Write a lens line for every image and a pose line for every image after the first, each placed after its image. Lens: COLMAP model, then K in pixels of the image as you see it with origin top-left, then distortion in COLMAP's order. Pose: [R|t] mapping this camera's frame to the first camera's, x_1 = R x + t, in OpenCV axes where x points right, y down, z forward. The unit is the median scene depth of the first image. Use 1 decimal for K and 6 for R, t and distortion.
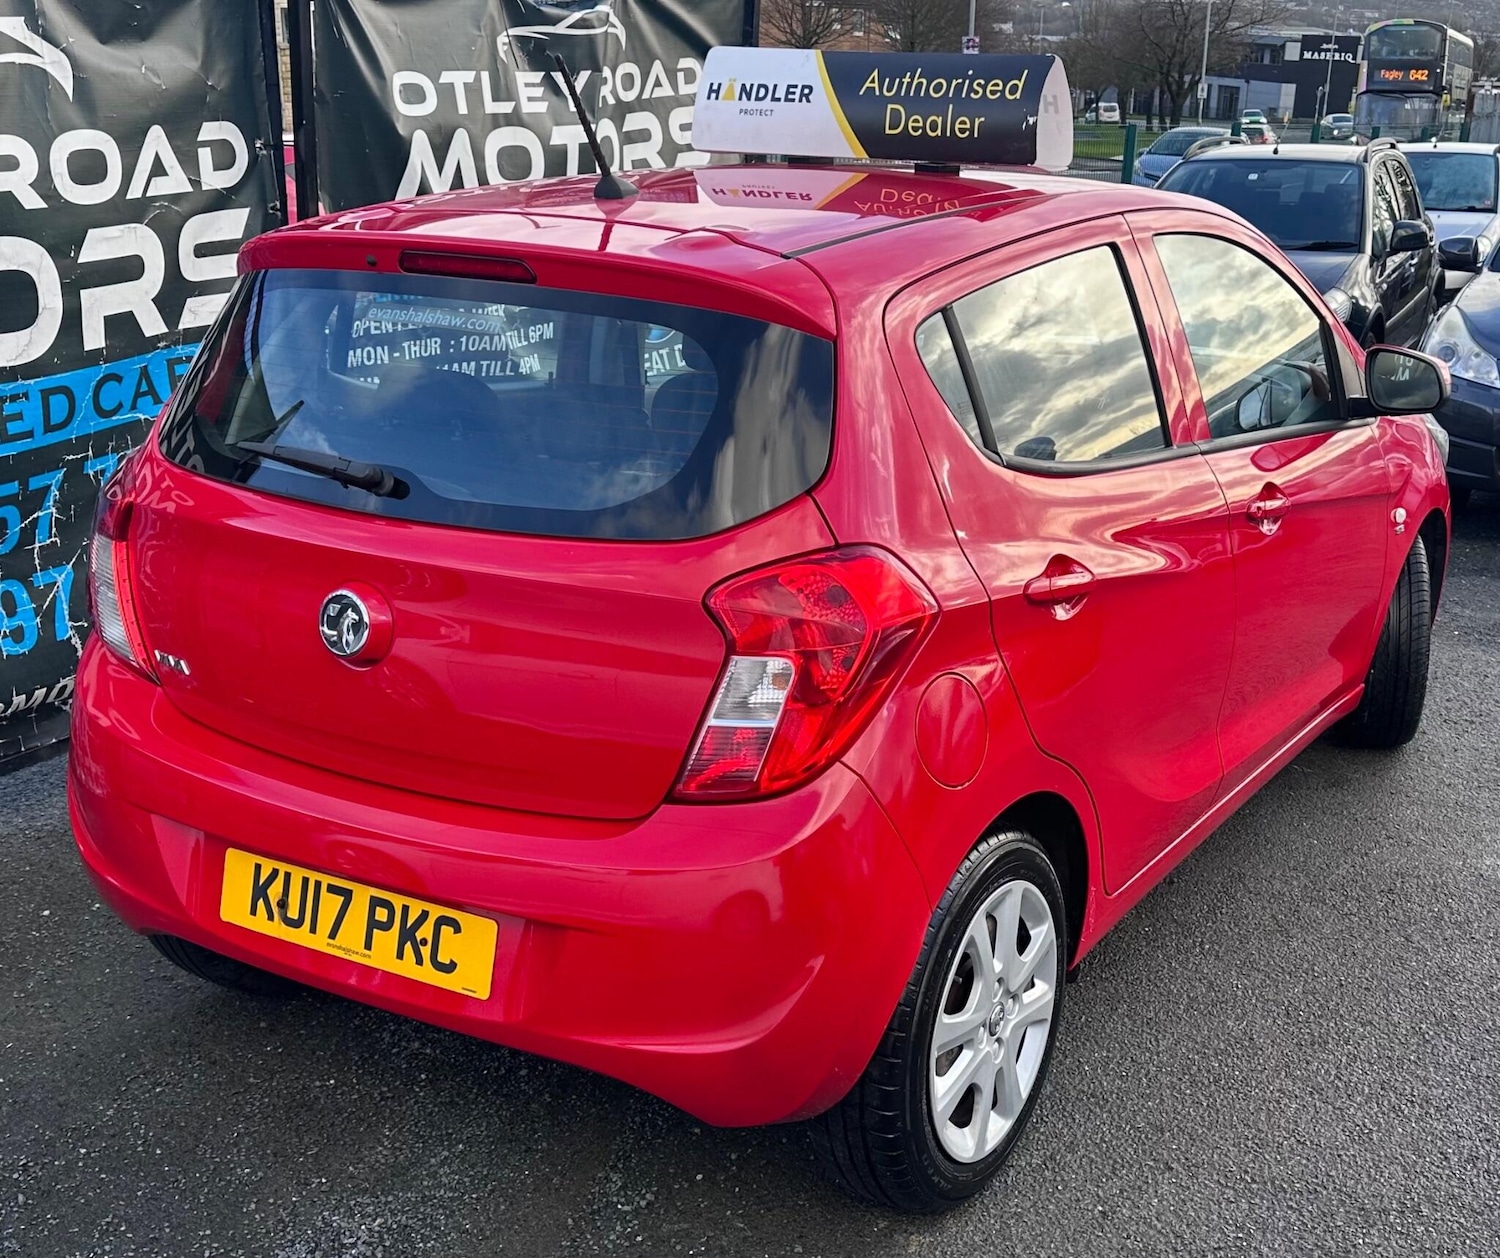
lens RADIAL K [[1992.9, 0, 804.8], [0, 1992.9, 650.5], [0, 0, 1]] dist [0.055951, 0.000000]
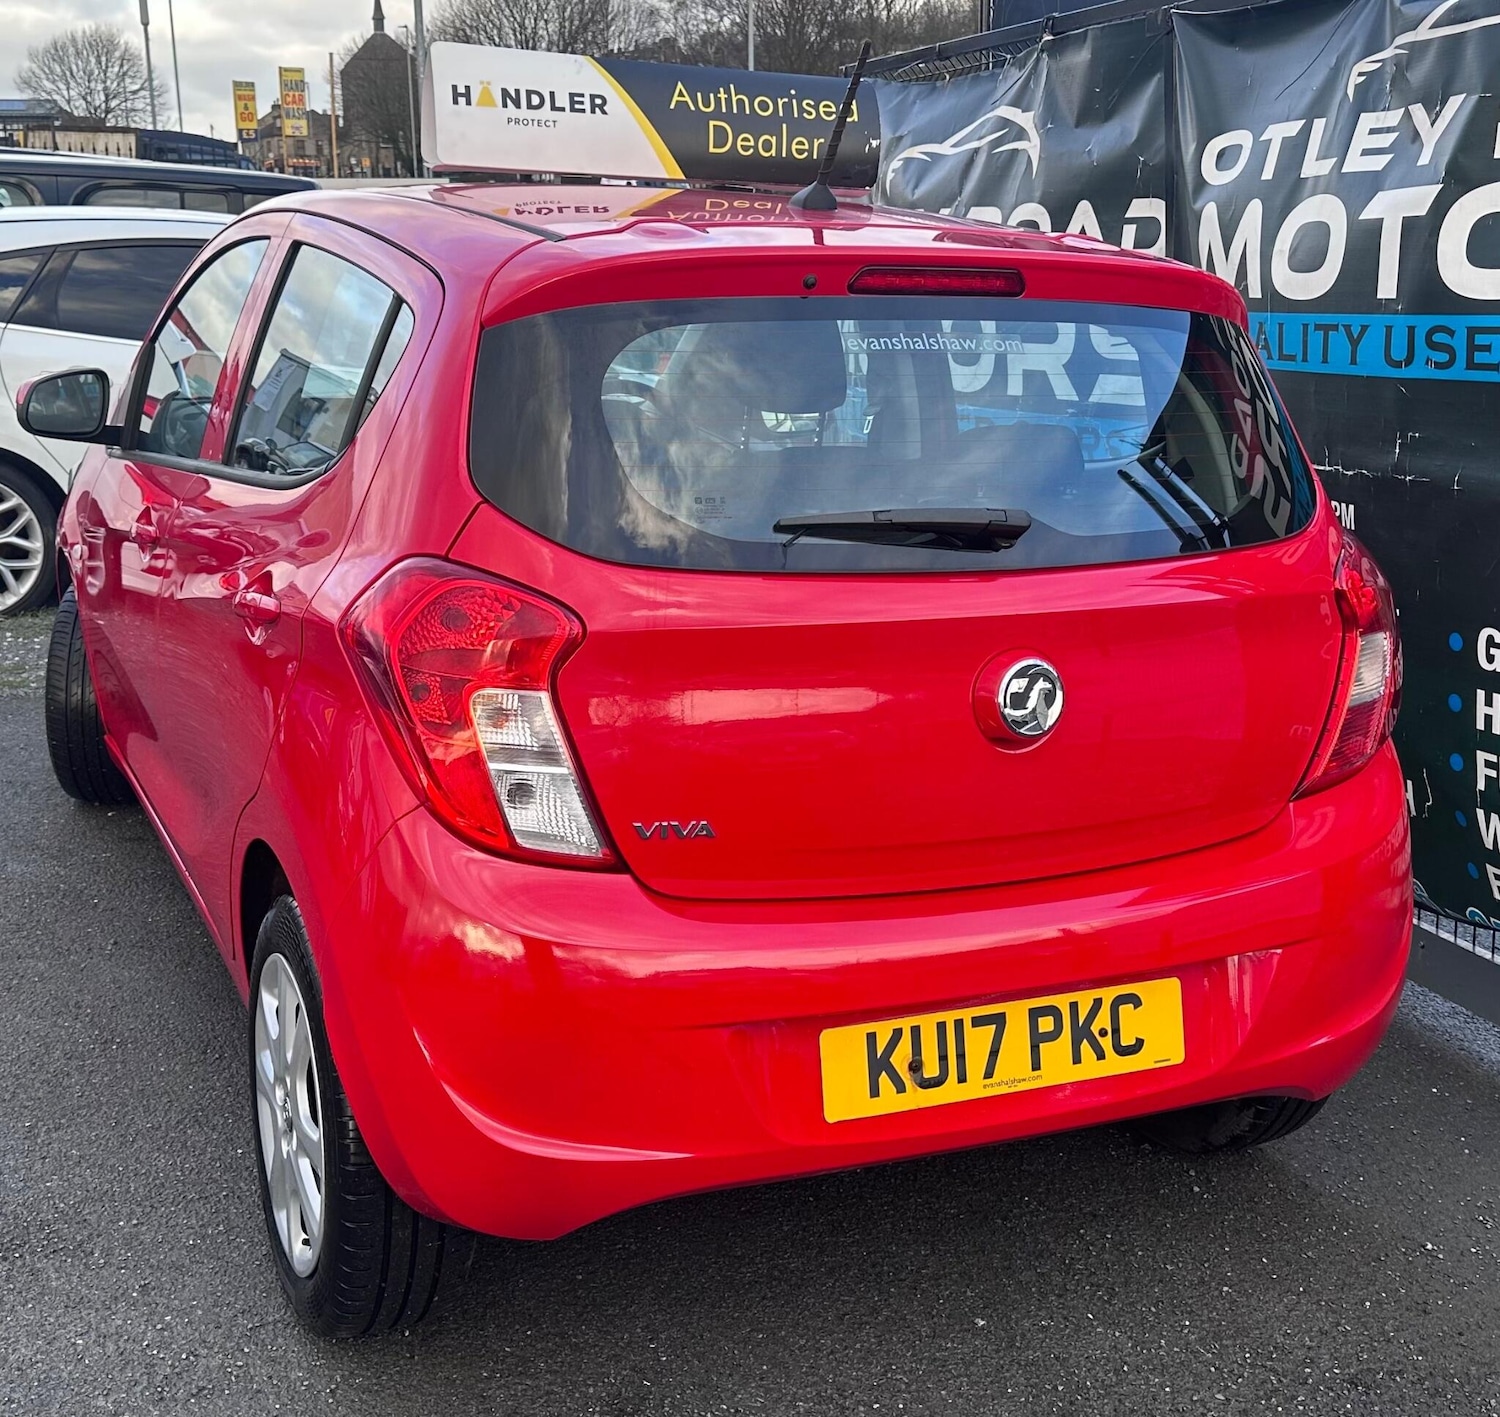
lens RADIAL K [[1961.8, 0, 733.8], [0, 1961.8, 738.0], [0, 0, 1]] dist [0.092318, 0.000000]
pose [[0.553575, -0.201583, 0.808034, -0.913196], [0.198379, 0.974252, 0.107143, -0.104043], [-0.808827, 0.100985, 0.579311, 0.571191]]
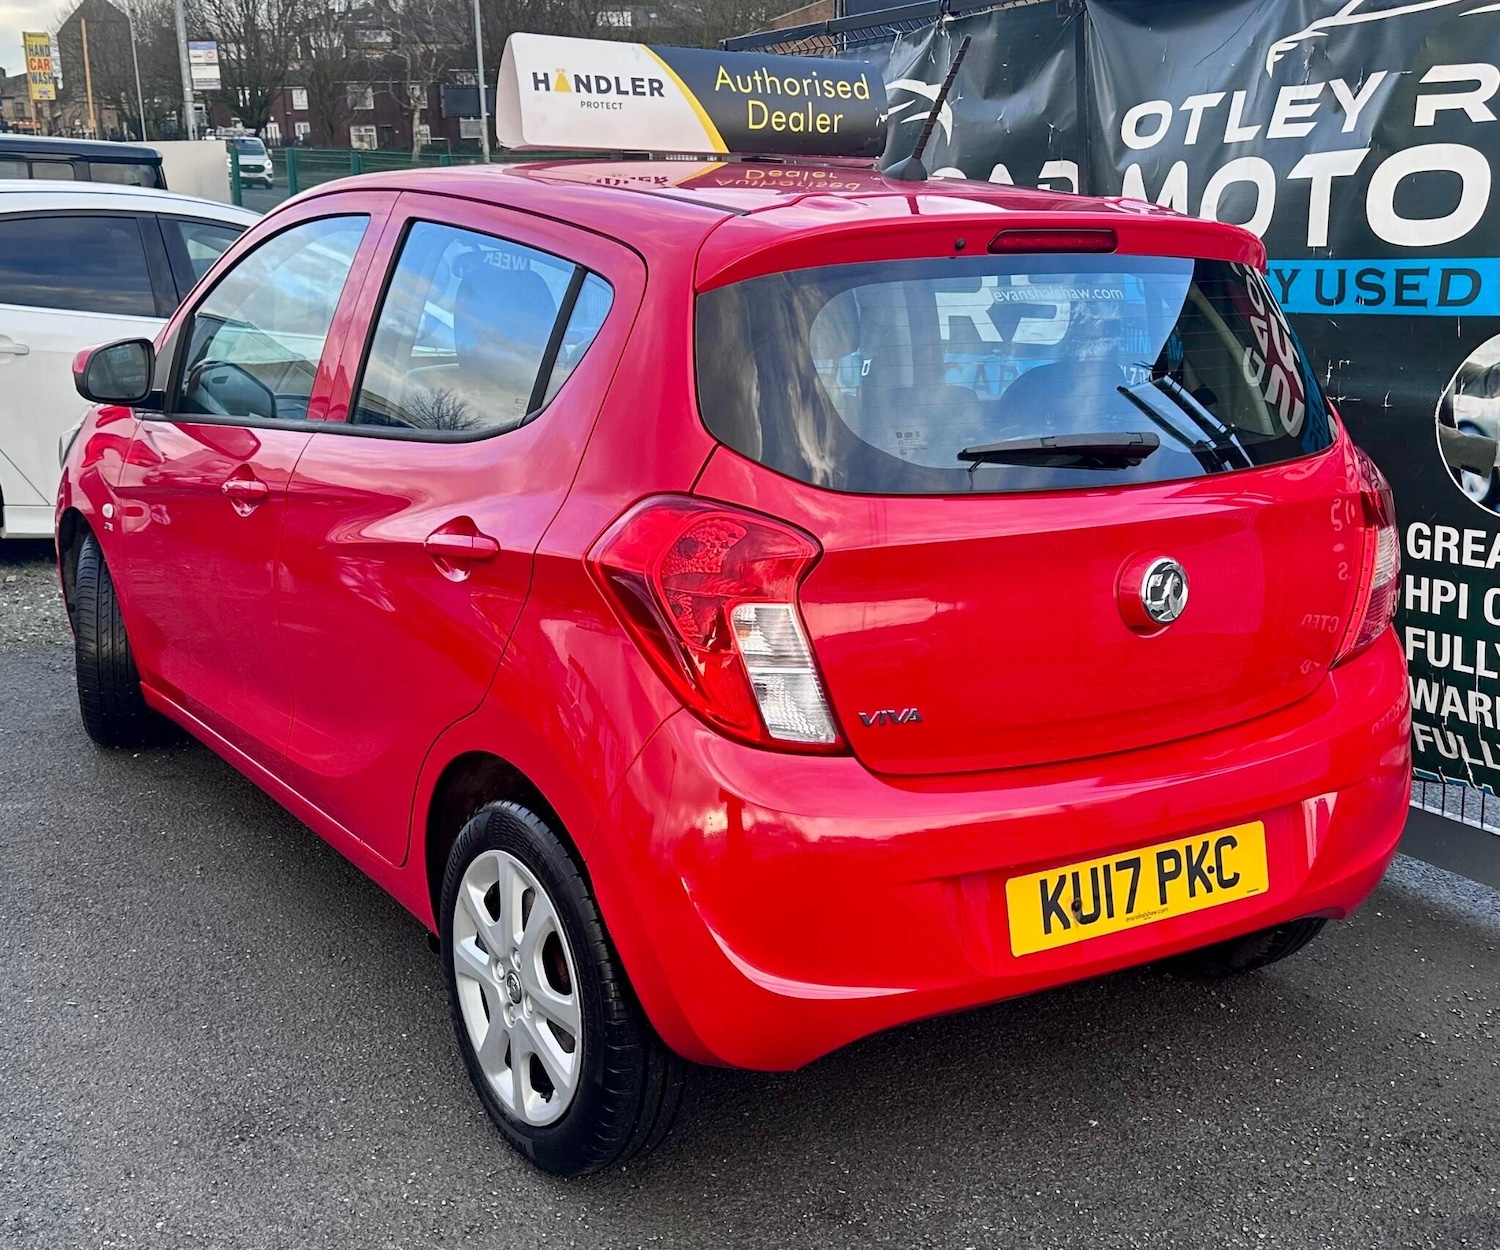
lens RADIAL K [[1858.5, 0, 708.2], [0, 1858.5, 725.3], [0, 0, 1]] dist [0.074227, 0.000000]
pose [[0.432711, -0.252565, 0.865432, -1.088751], [0.232277, 0.958780, 0.163670, -0.146532], [-0.871096, 0.130198, 0.473539, 0.703955]]
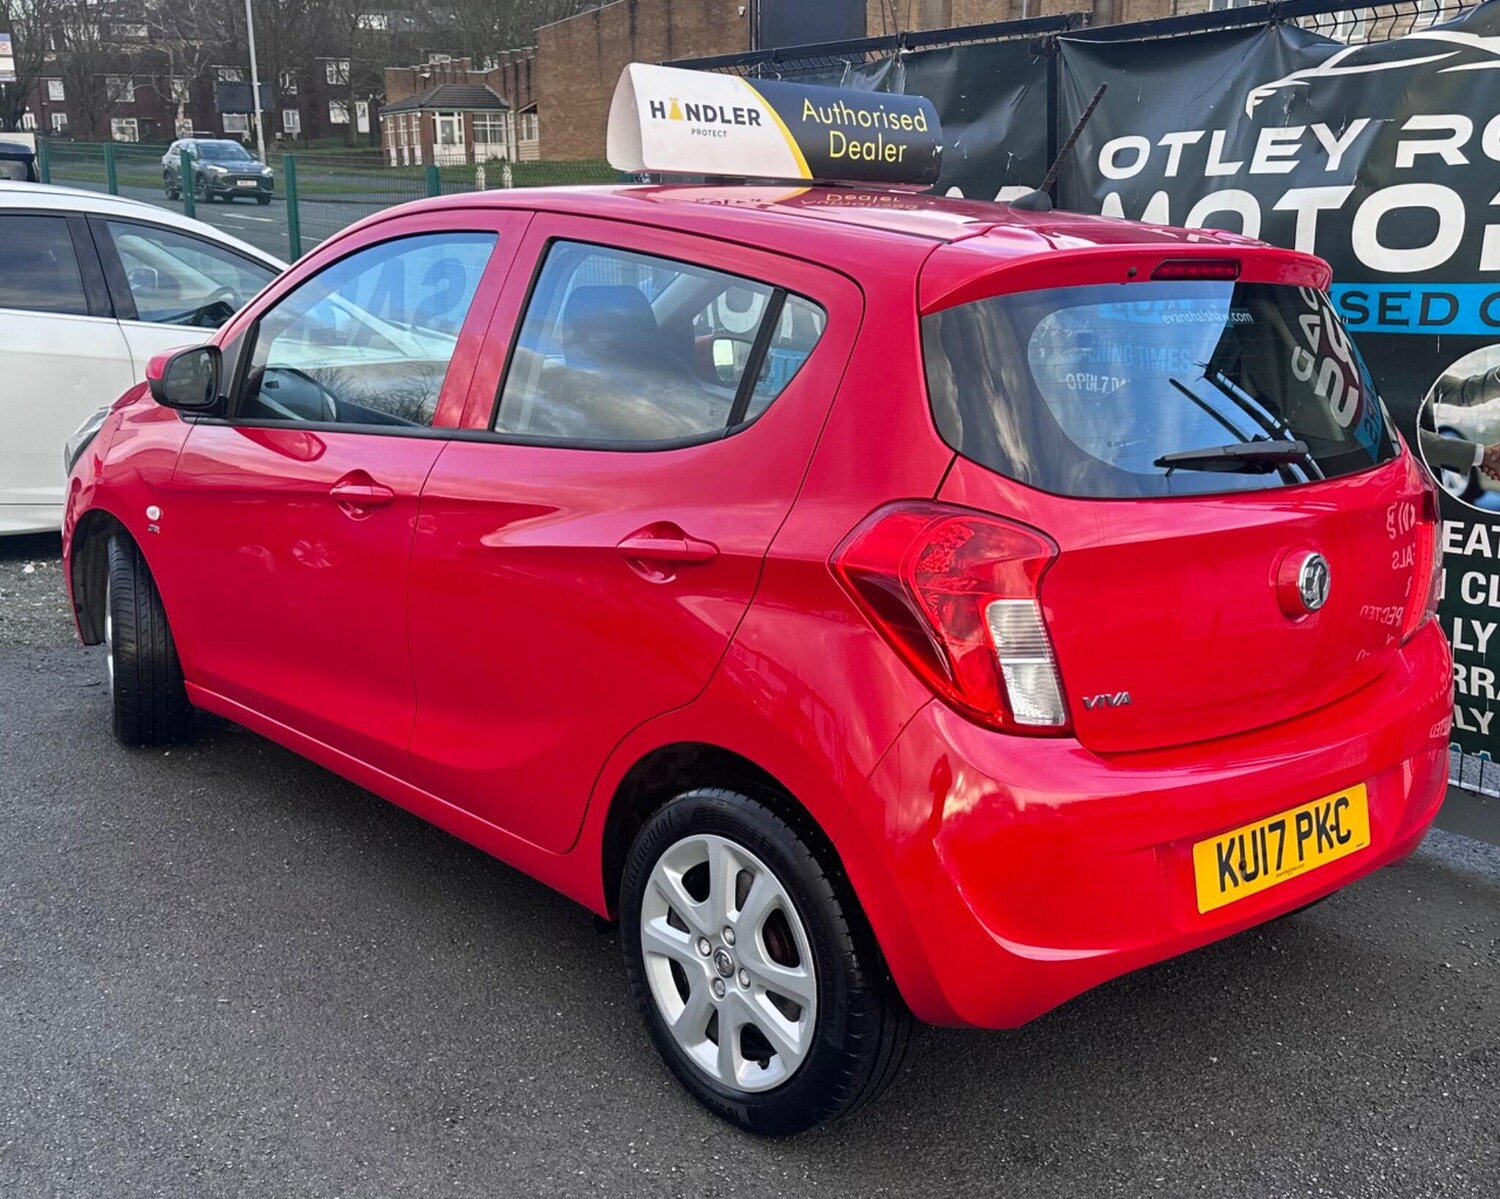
lens RADIAL K [[1759.3, 0, 743.6], [0, 1759.3, 690.1], [0, 0, 1]] dist [0.061689, 0.000000]
pose [[0.282010, -0.258564, 0.923913, -1.184847], [0.228734, 0.953351, 0.196984, -0.212849], [-0.931746, 0.155779, 0.327997, 0.909206]]
